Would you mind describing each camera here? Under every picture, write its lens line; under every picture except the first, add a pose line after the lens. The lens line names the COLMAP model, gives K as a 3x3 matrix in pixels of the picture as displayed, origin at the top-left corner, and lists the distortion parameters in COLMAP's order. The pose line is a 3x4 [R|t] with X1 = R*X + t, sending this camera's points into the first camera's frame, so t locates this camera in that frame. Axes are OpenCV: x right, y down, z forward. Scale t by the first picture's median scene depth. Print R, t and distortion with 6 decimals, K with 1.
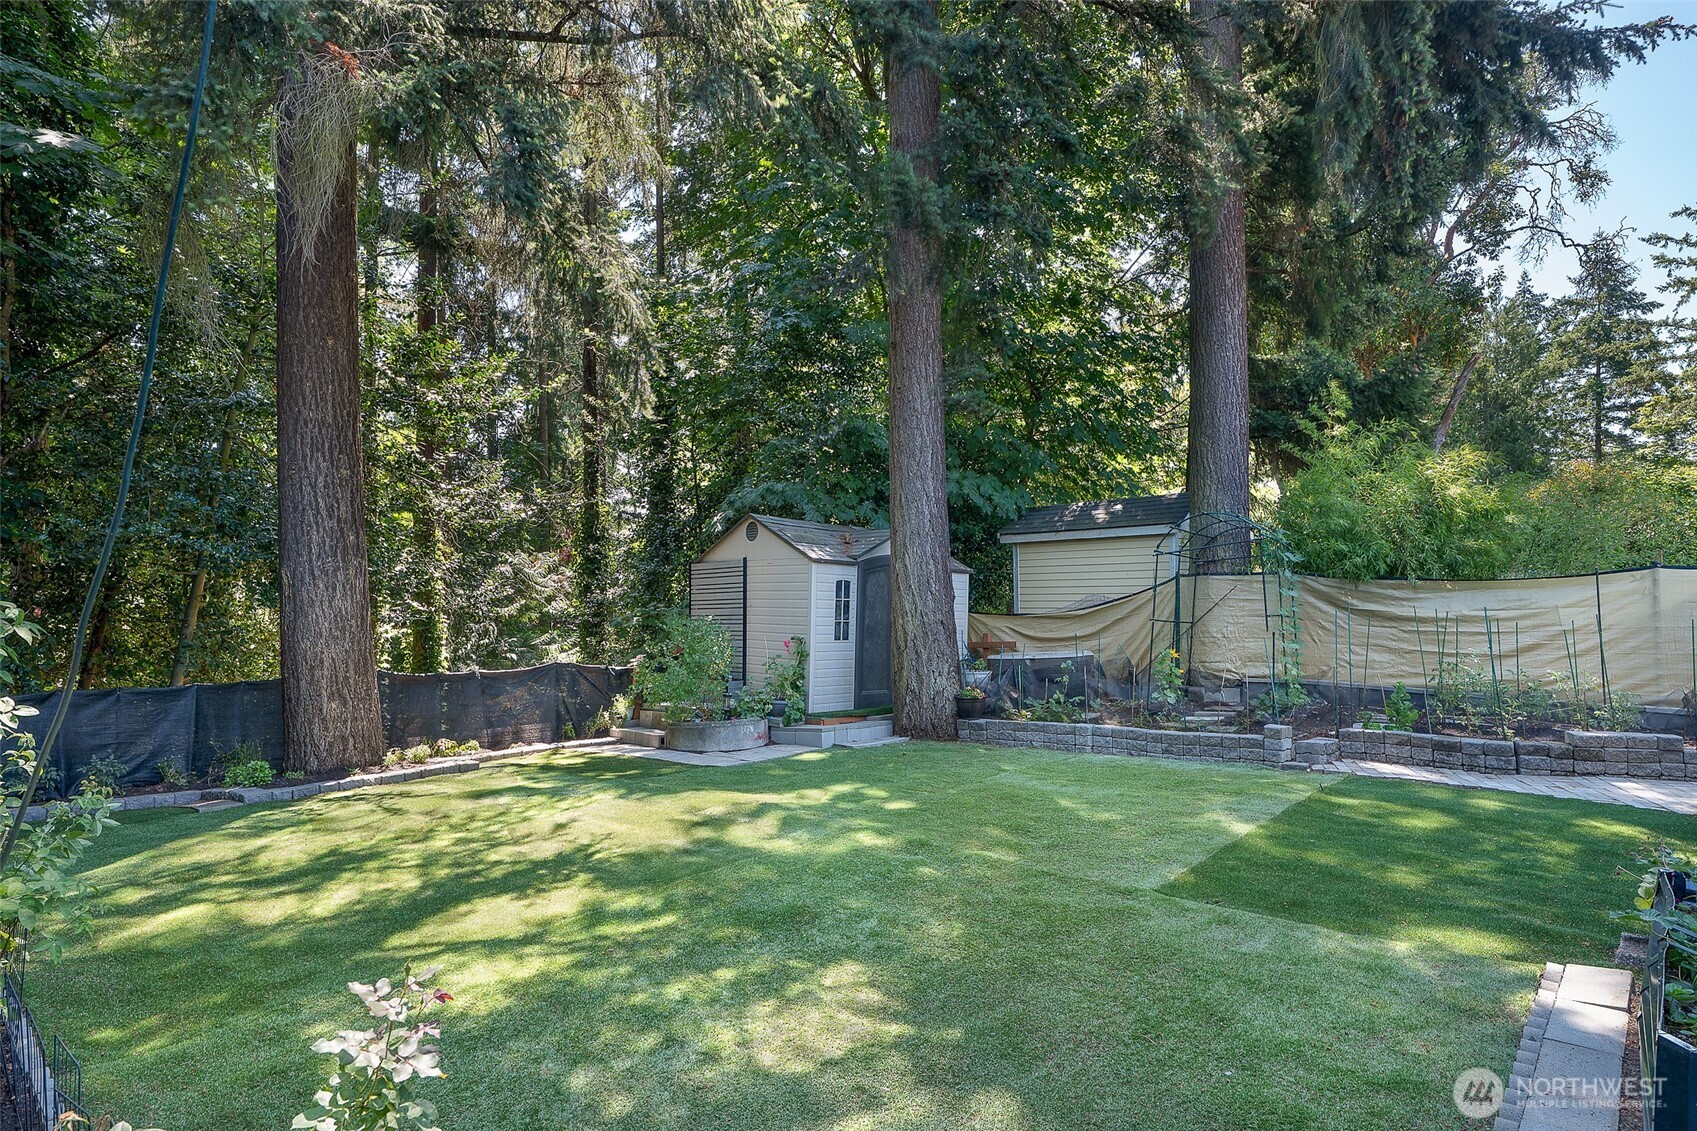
lens RADIAL K [[911.7, 0, 838.4], [0, 911.7, 569.5], [0, 0, 1]] dist [-0.002133, 0.001238]
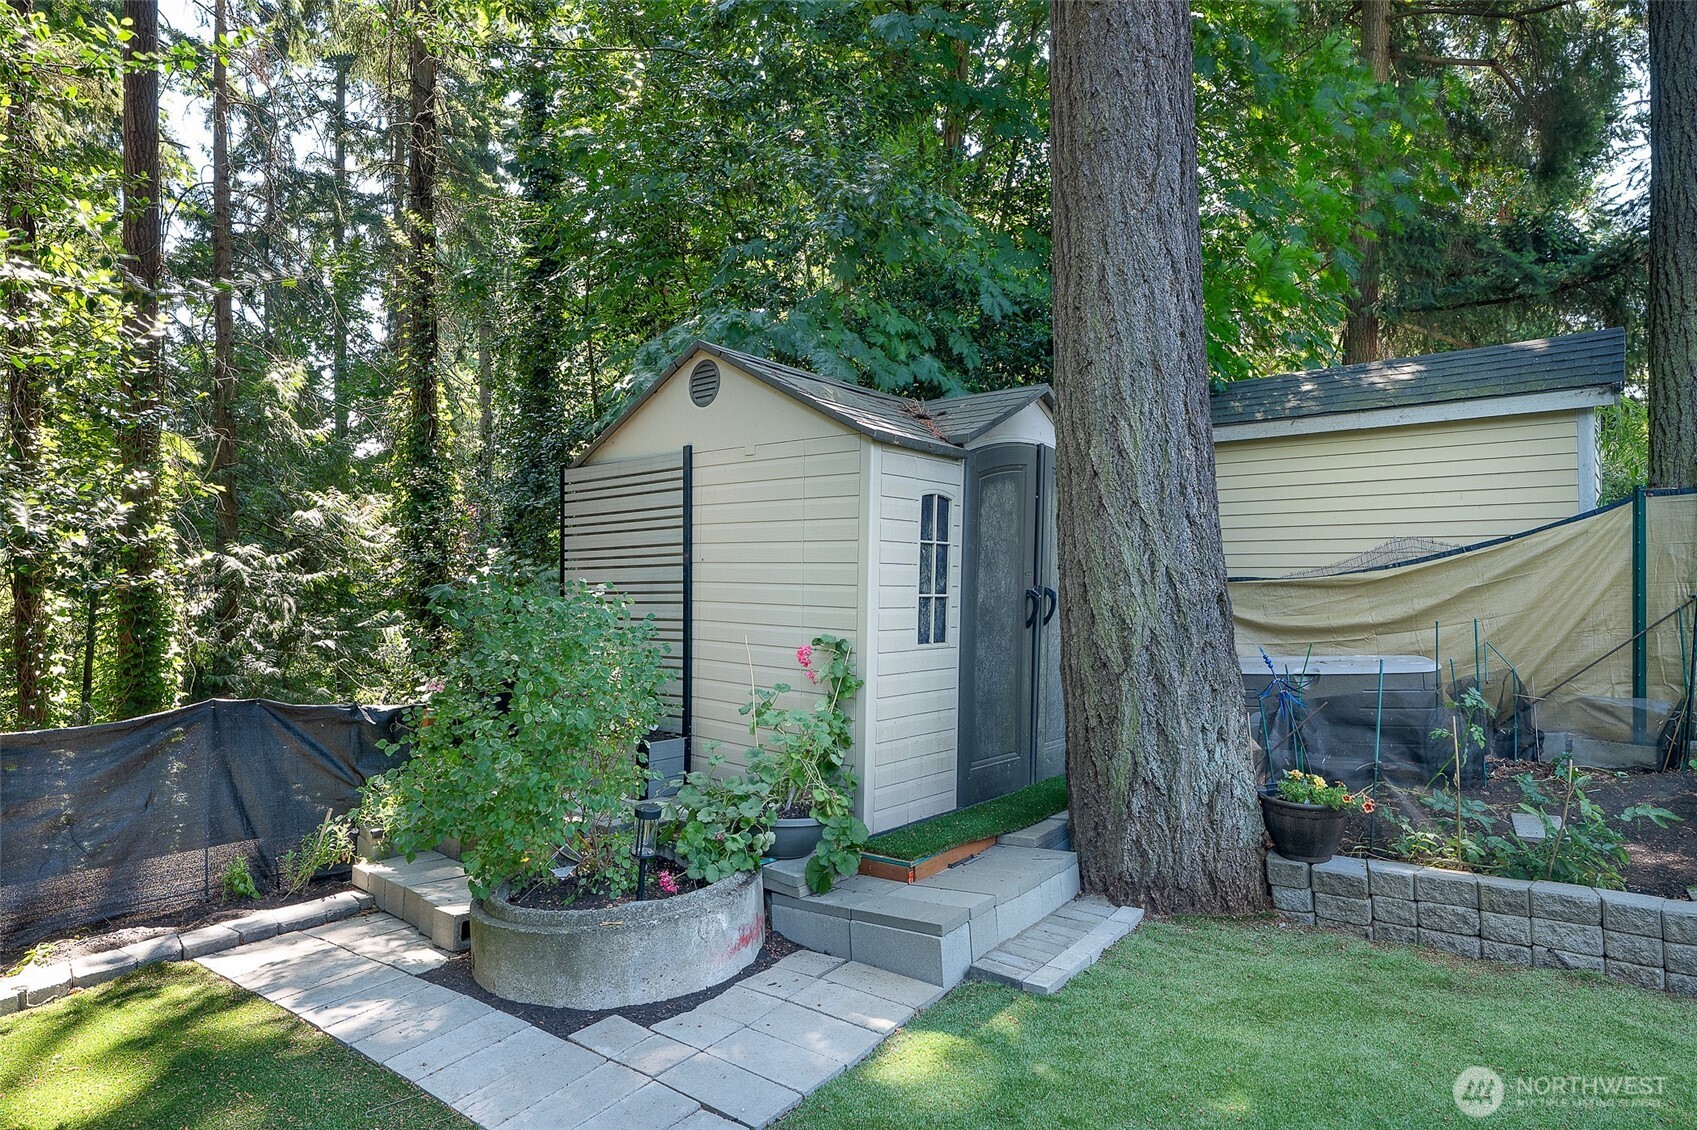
lens RADIAL K [[991.9, 0, 838.4], [0, 991.9, 565.8], [0, 0, 1]] dist [0.006460, 0.002556]
pose [[0.997467, -0.002833, 0.071078, -0.069296], [0.000465, 0.999445, 0.033299, 0.028675], [-0.071133, -0.033181, 0.996915, 0.564558]]
